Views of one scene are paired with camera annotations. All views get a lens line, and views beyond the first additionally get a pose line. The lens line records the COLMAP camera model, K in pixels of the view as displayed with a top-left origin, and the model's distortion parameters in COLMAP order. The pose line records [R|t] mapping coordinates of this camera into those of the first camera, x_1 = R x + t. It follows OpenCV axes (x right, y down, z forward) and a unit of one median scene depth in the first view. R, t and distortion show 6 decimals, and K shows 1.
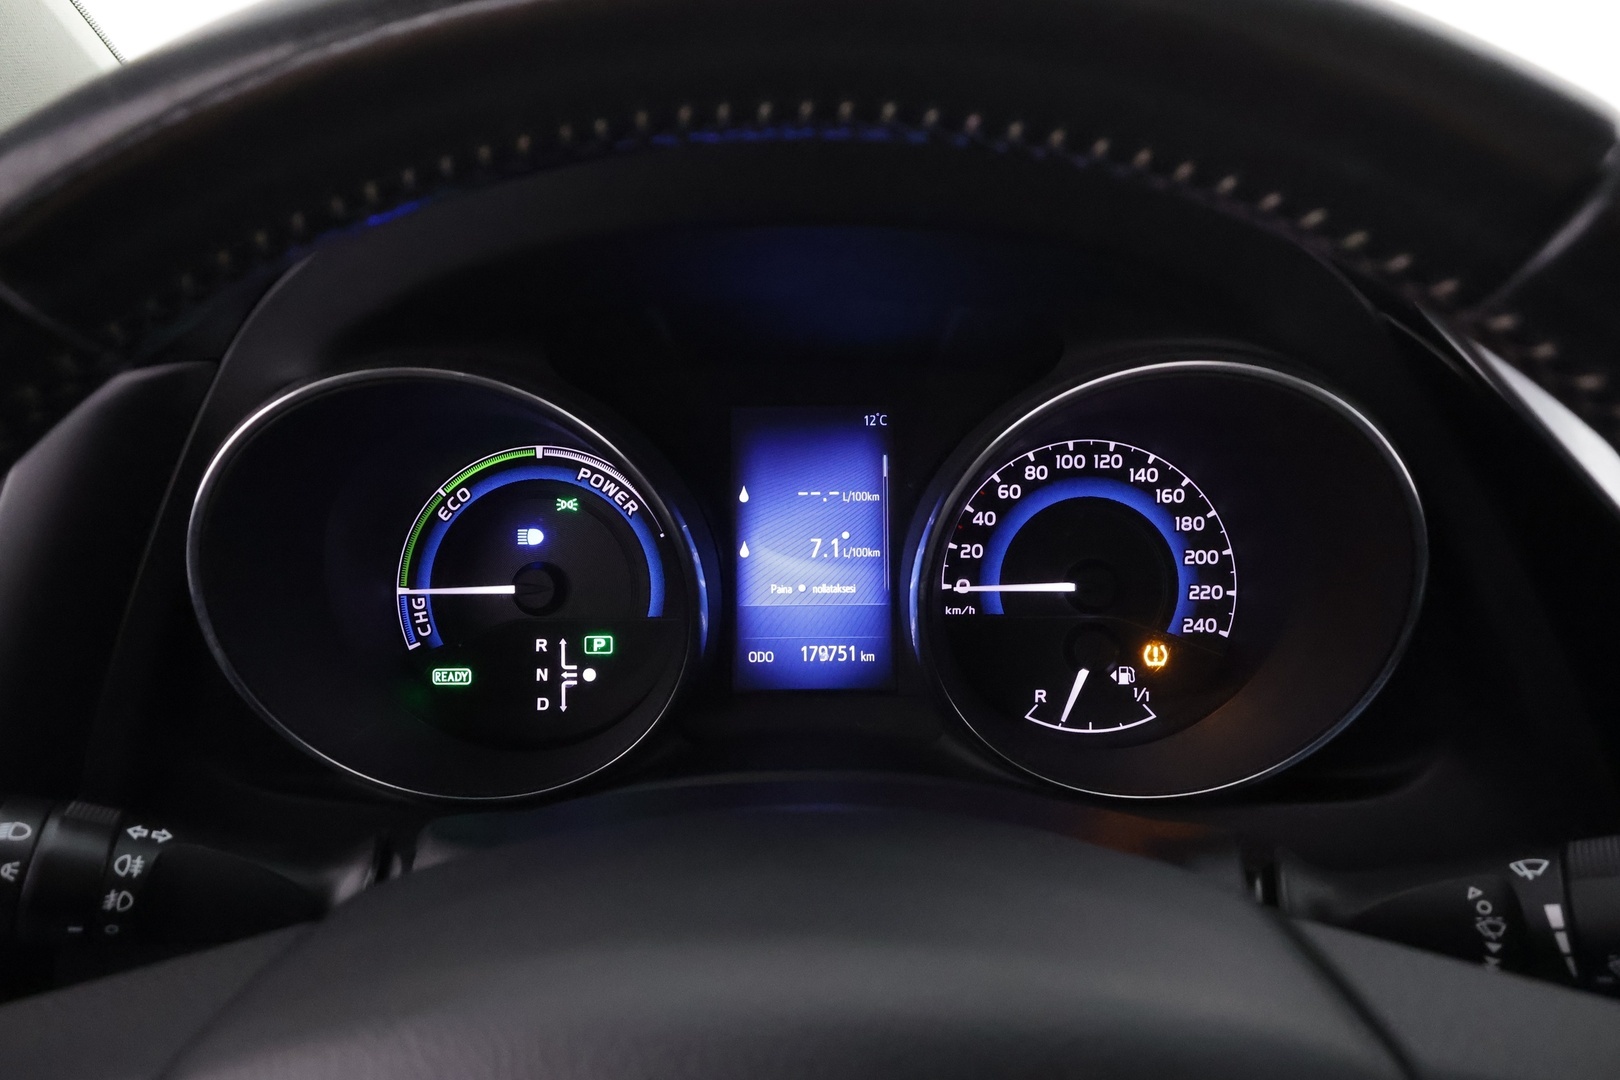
lens RADIAL K [[1177.3, 0, 810.0], [0, 1177.3, 540.0], [0, 0, 1]] dist [-0.001393, -0.002718]
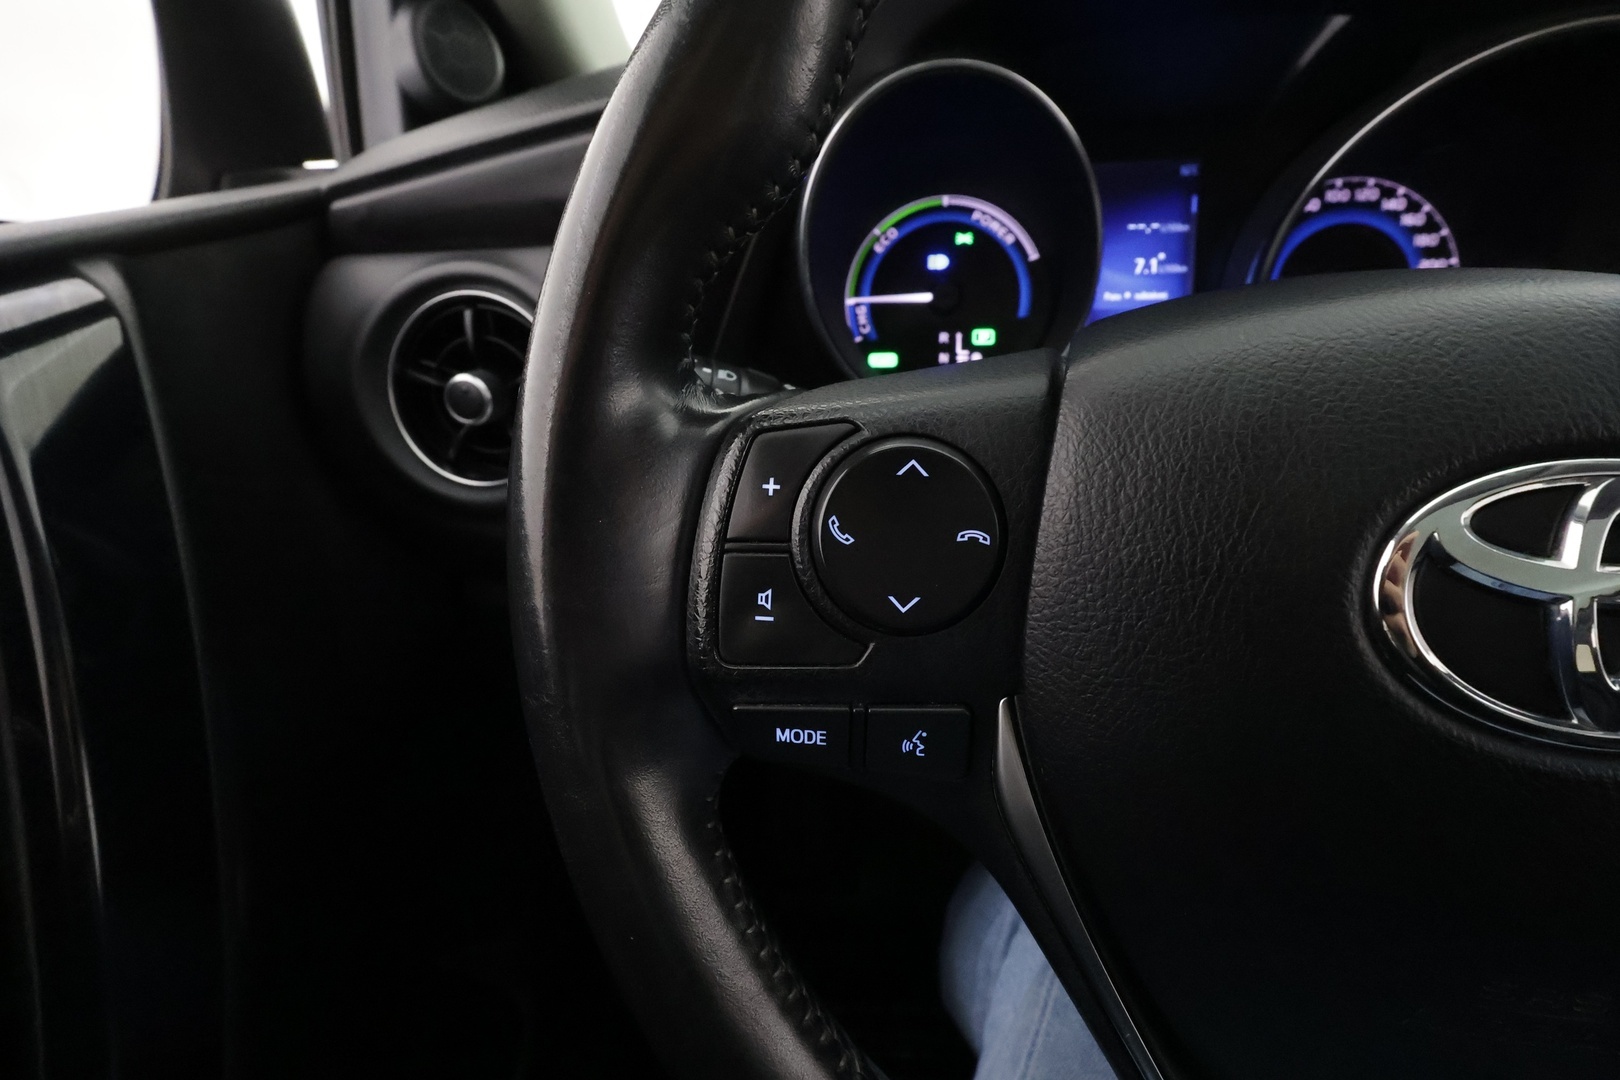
lens RADIAL K [[751.4, 0, 810.0], [0, 751.4, 540.0], [0, 0, 1]] dist [-0.002875, 0.000972]
pose [[0.995120, 0.015766, -0.097404, -0.301983], [-0.000230, 0.987520, 0.157492, 0.193675], [0.098671, -0.156701, 0.982705, 0.011578]]
